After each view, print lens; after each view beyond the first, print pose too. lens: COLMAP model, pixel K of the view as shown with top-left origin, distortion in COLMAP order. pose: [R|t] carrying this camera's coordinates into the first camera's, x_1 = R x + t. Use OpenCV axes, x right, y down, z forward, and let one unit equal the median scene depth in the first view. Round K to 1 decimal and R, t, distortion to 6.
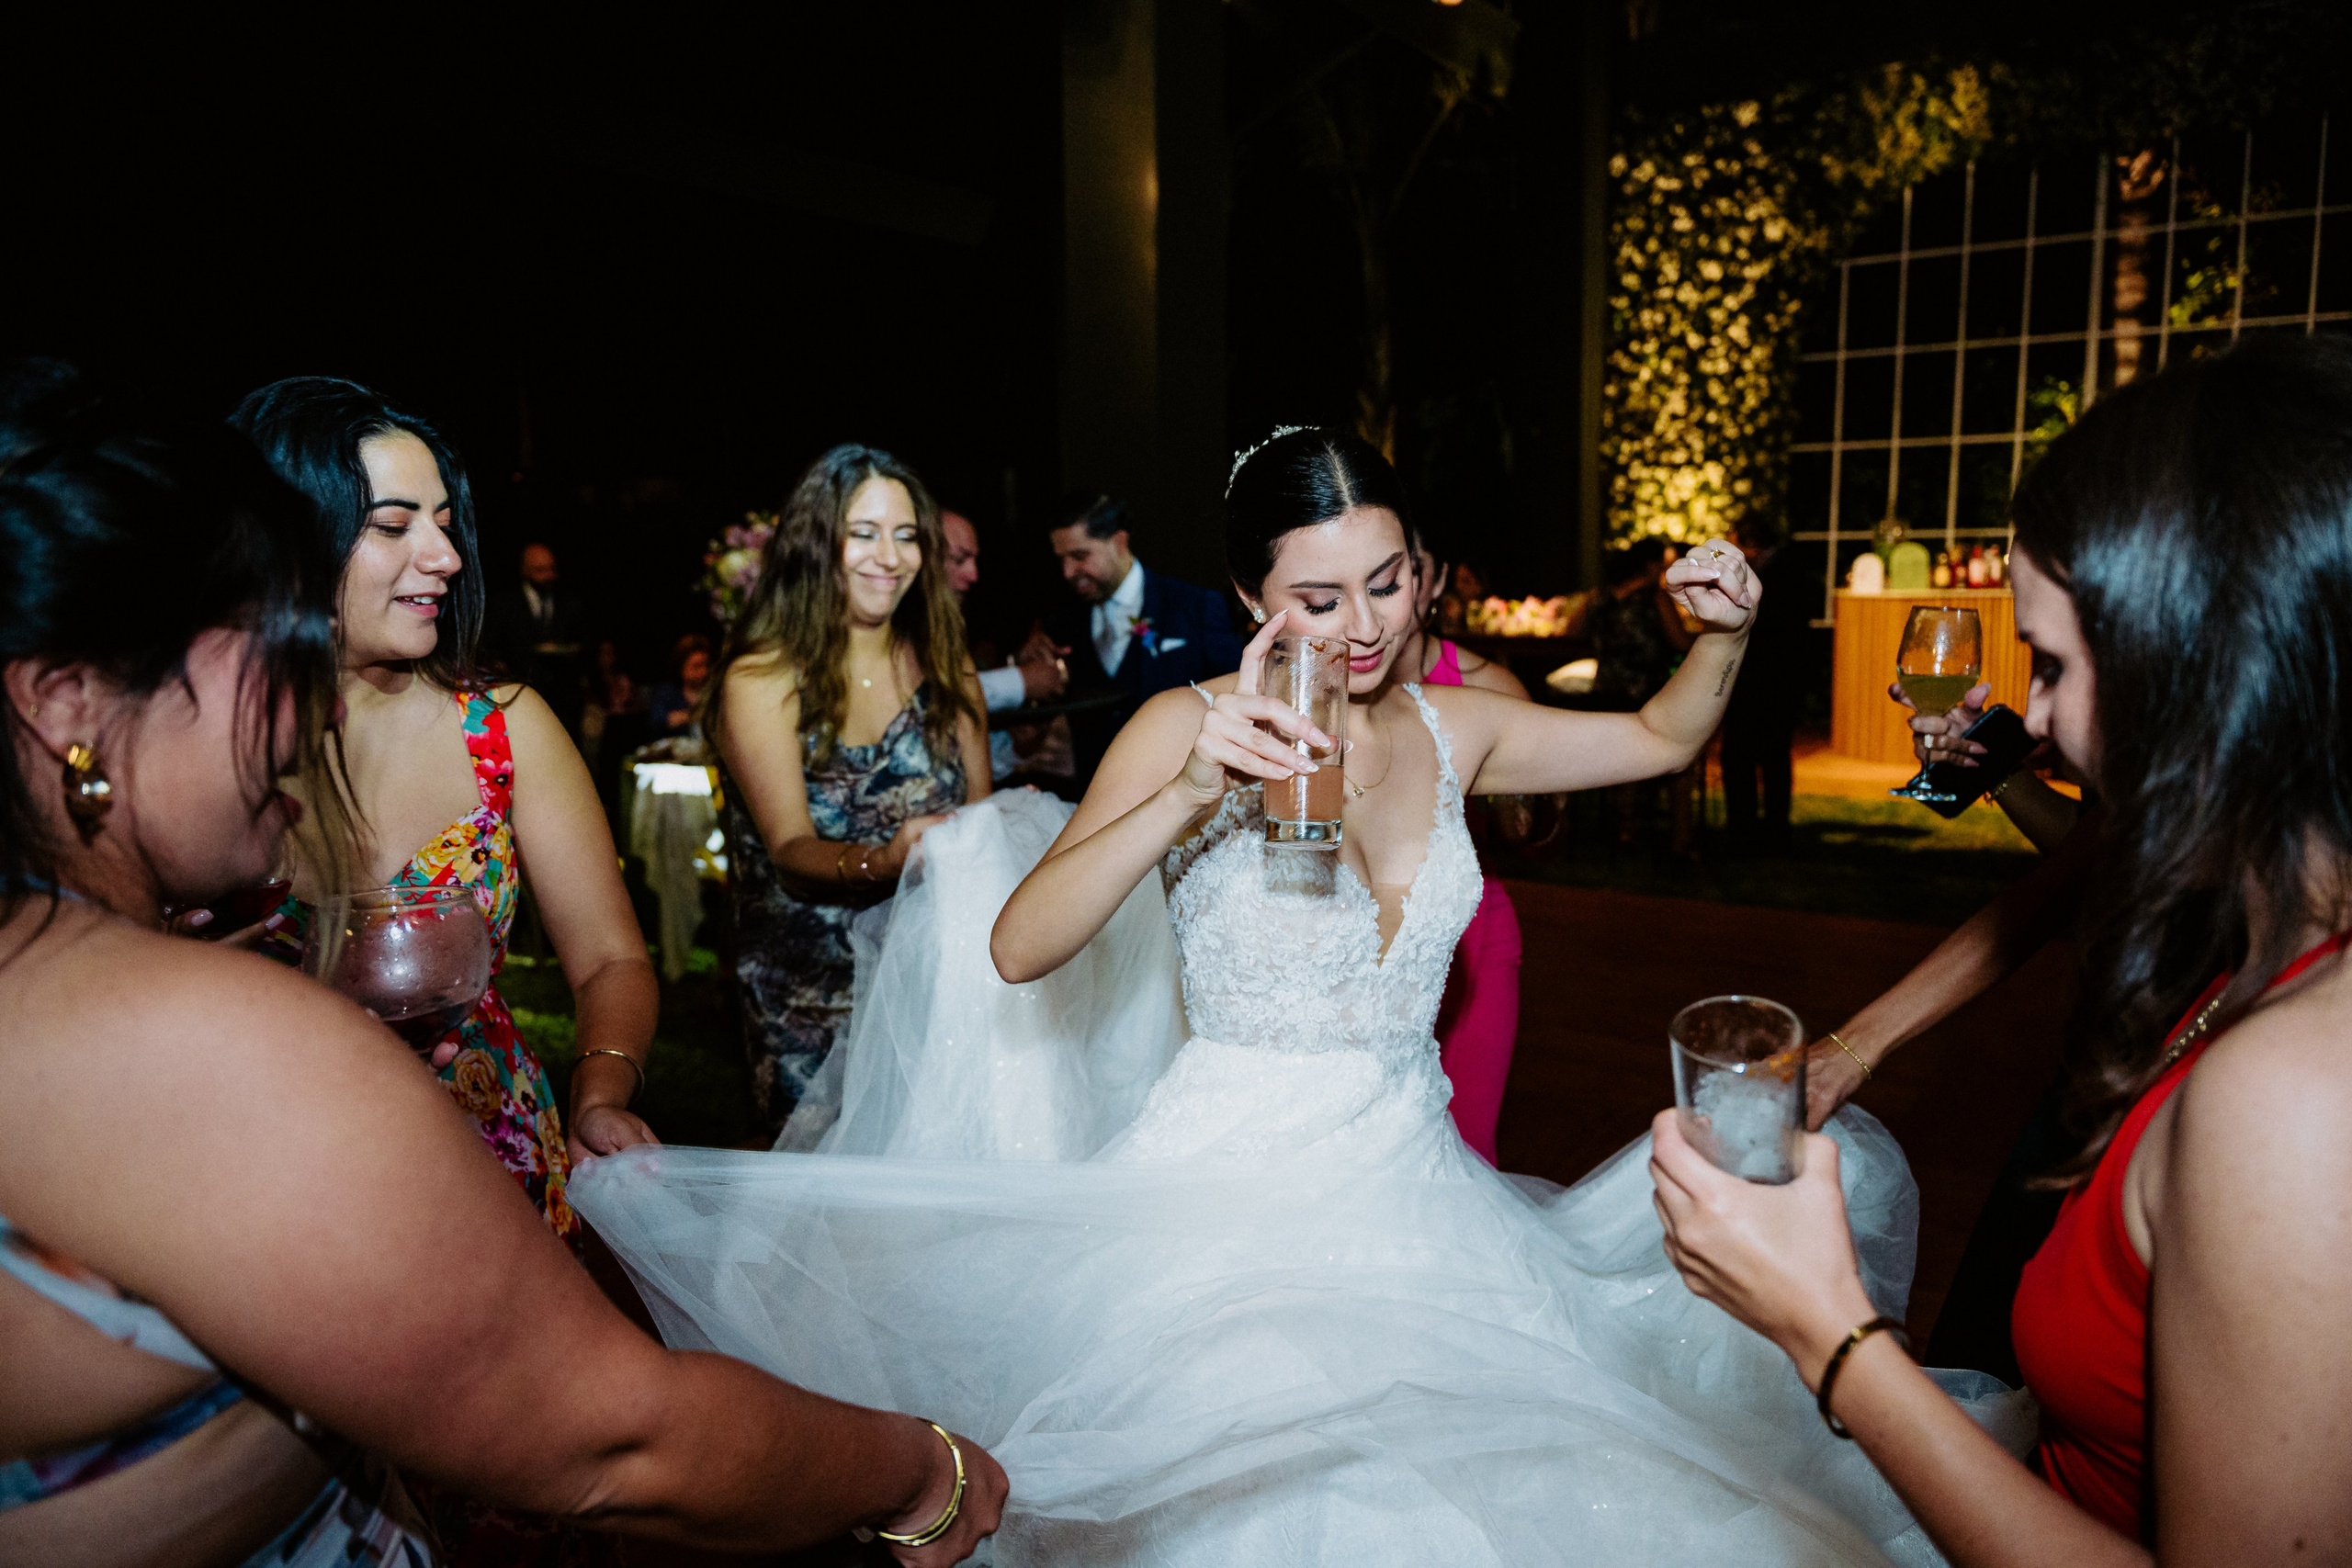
lens RADIAL K [[1560.4, 0, 1174.8], [0, 1560.4, 790.9], [0, 0, 1]] dist [0.002844, -0.018785]
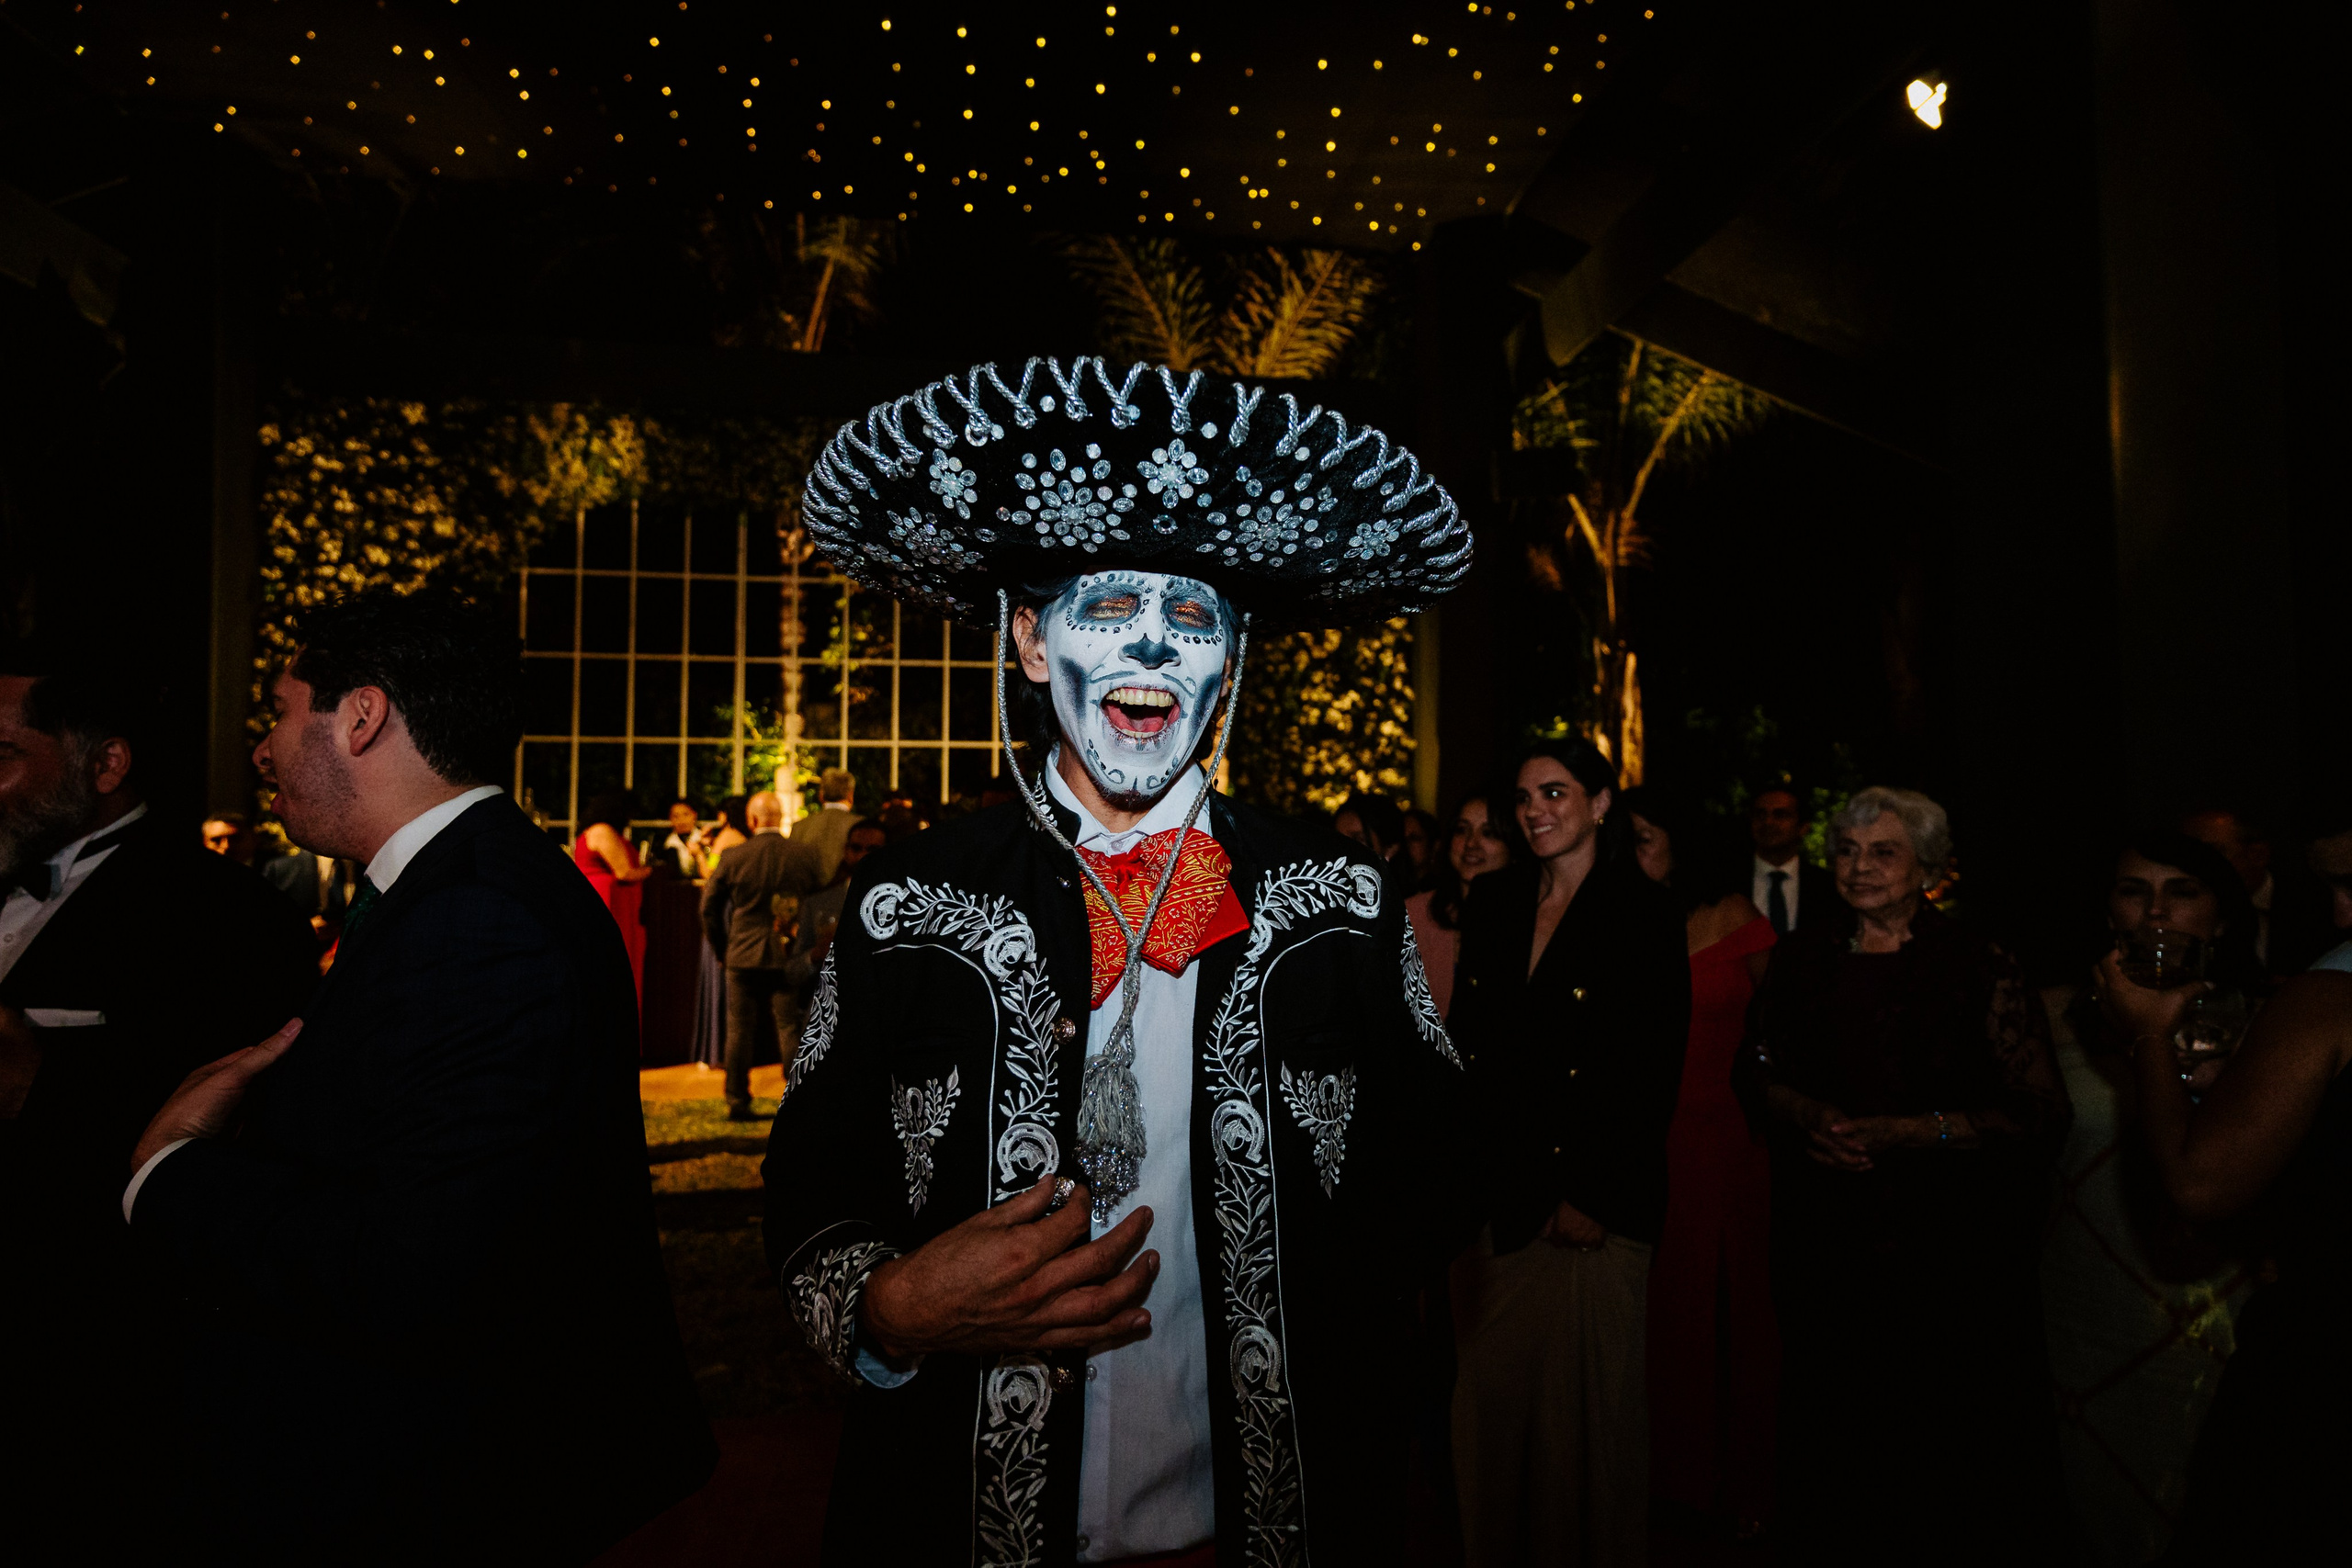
lens RADIAL K [[1102.4, 0, 1170.1], [0, 1102.4, 785.8], [0, 0, 1]] dist [0.019720, -0.000161]
pose [[0.733958, 0.046627, 0.677593, 0.240698], [0.084657, 0.983580, -0.159382, -0.034492], [-0.673899, 0.174343, 0.717959, 0.178531]]
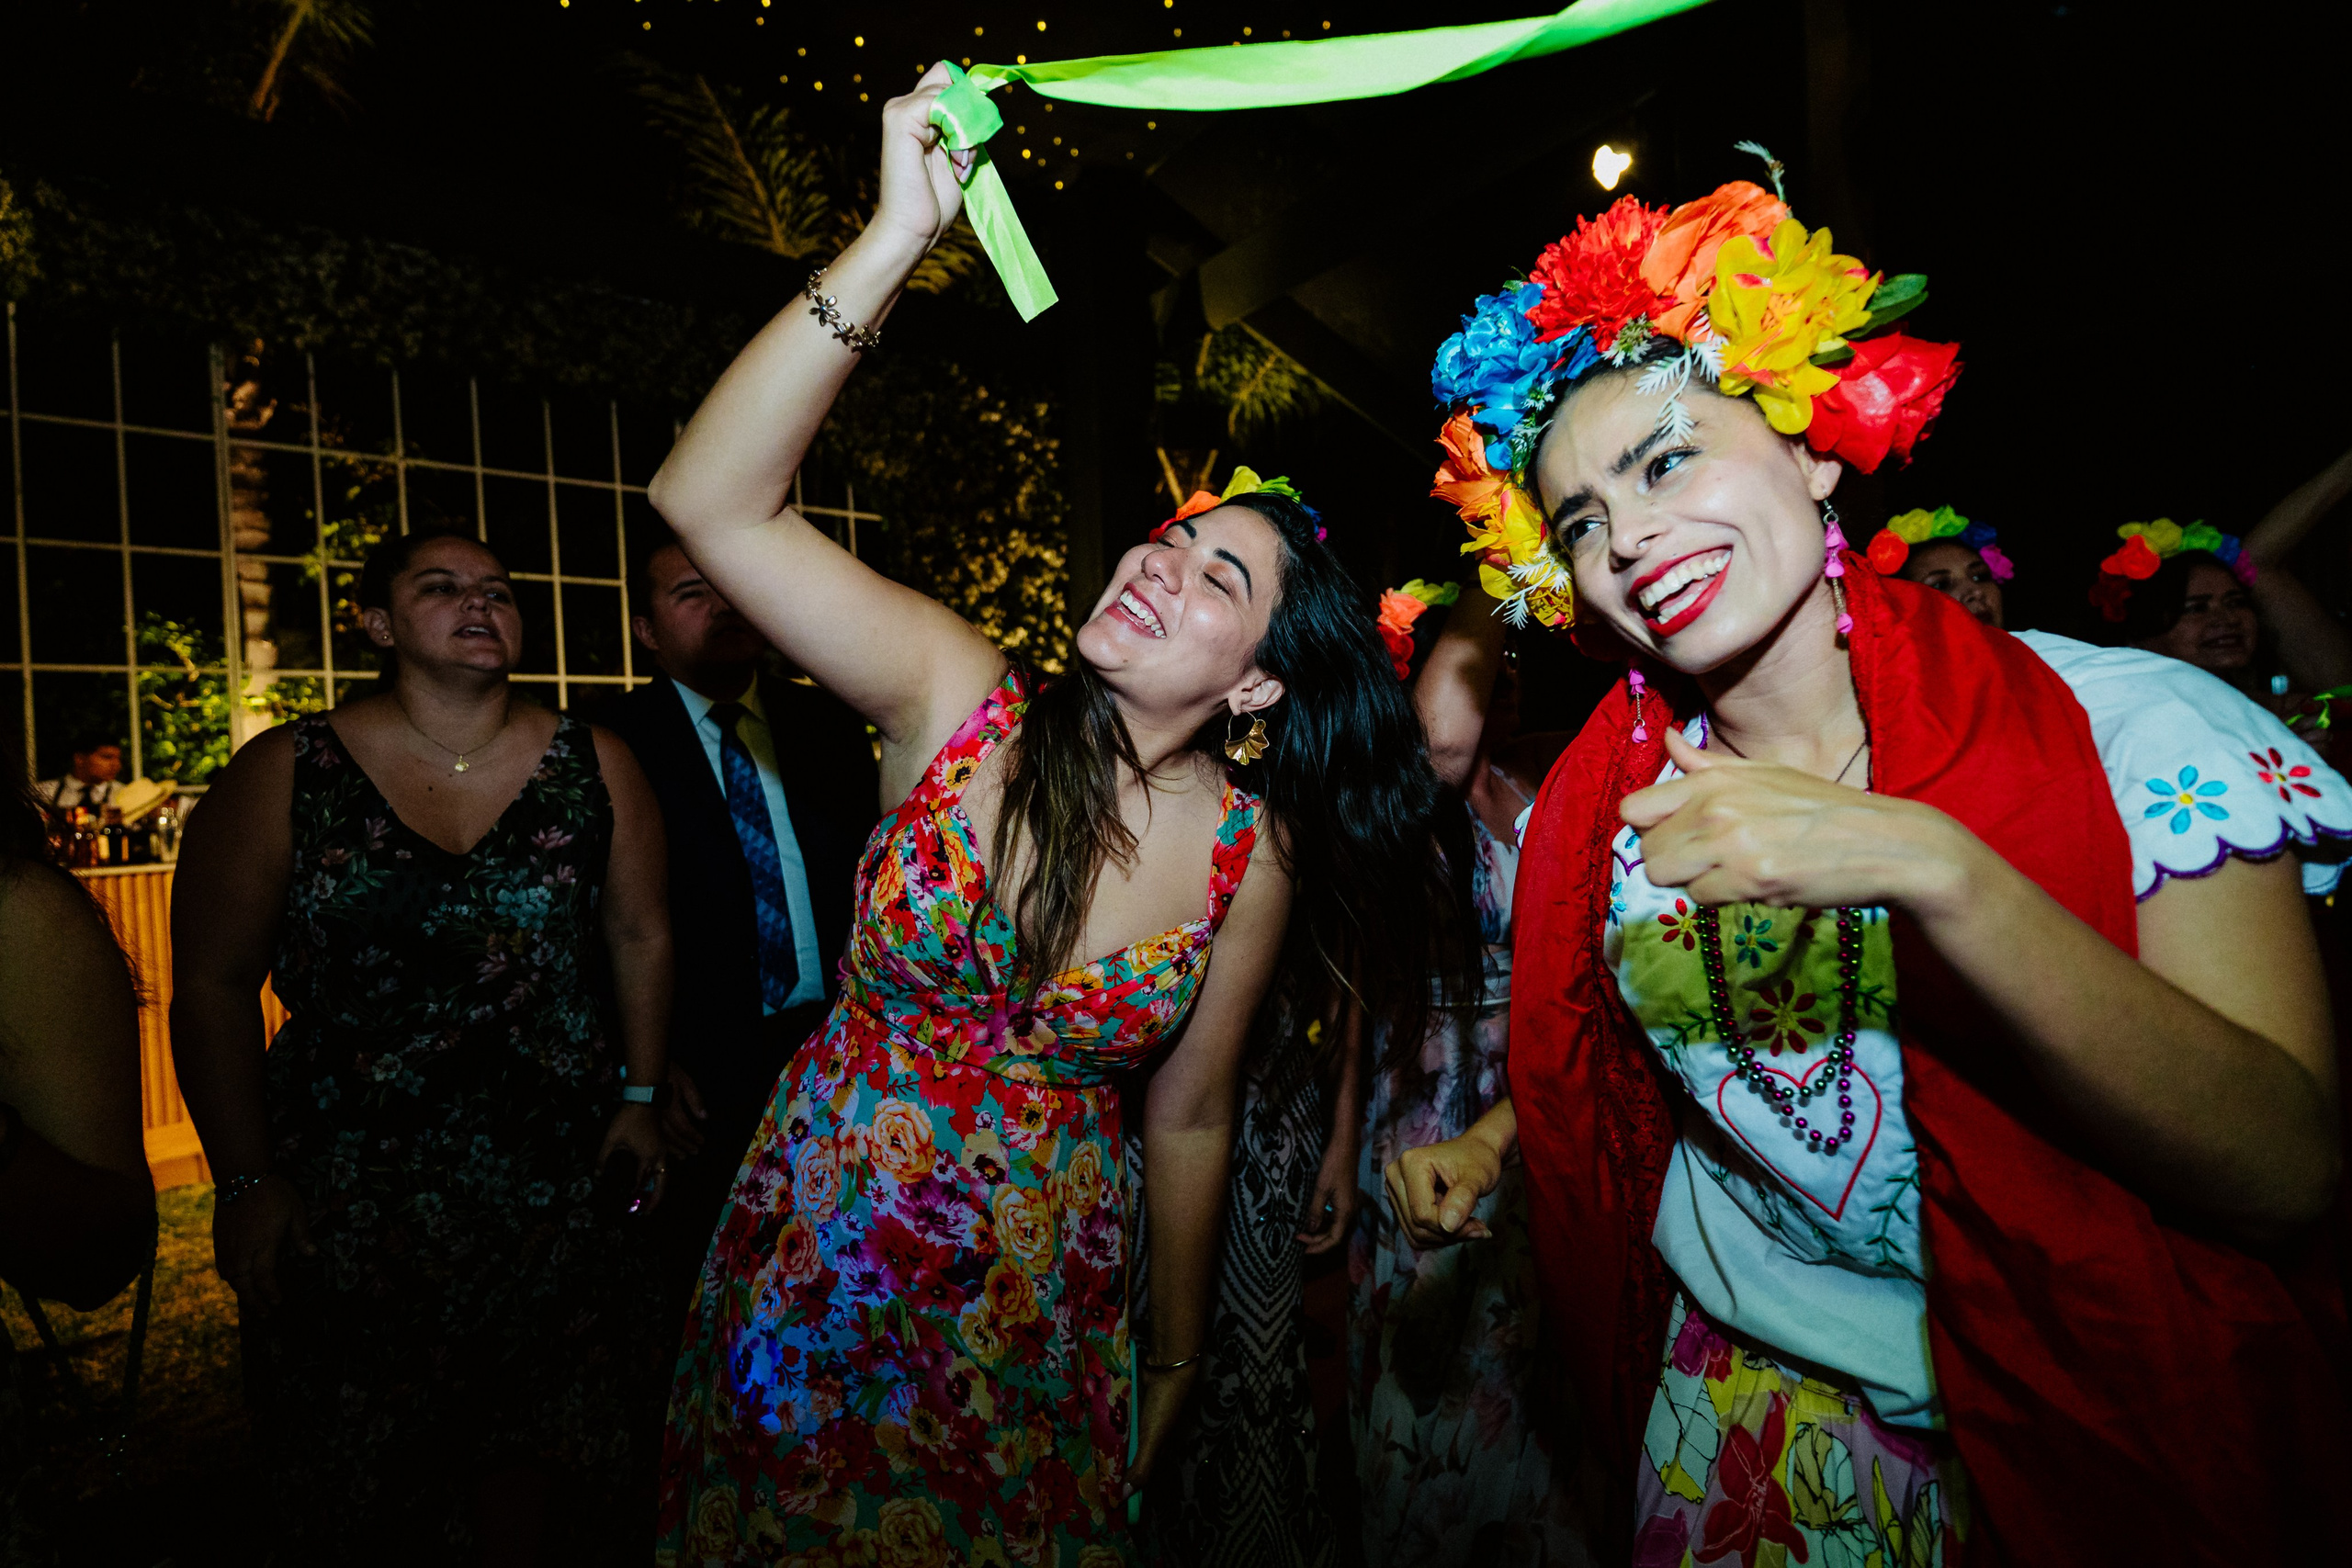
lens RADIAL K [[1100.0, 0, 1153.7], [0, 1100.0, 777.8], [0, 0, 1]] dist [0.042637, -0.019361]
pose [[0.289212, 0.003785, 0.957258, 0.144491], [0.180925, 0.981753, -0.058544, -0.047249], [-0.940012, 0.190124, 0.283250, 0.351050]]
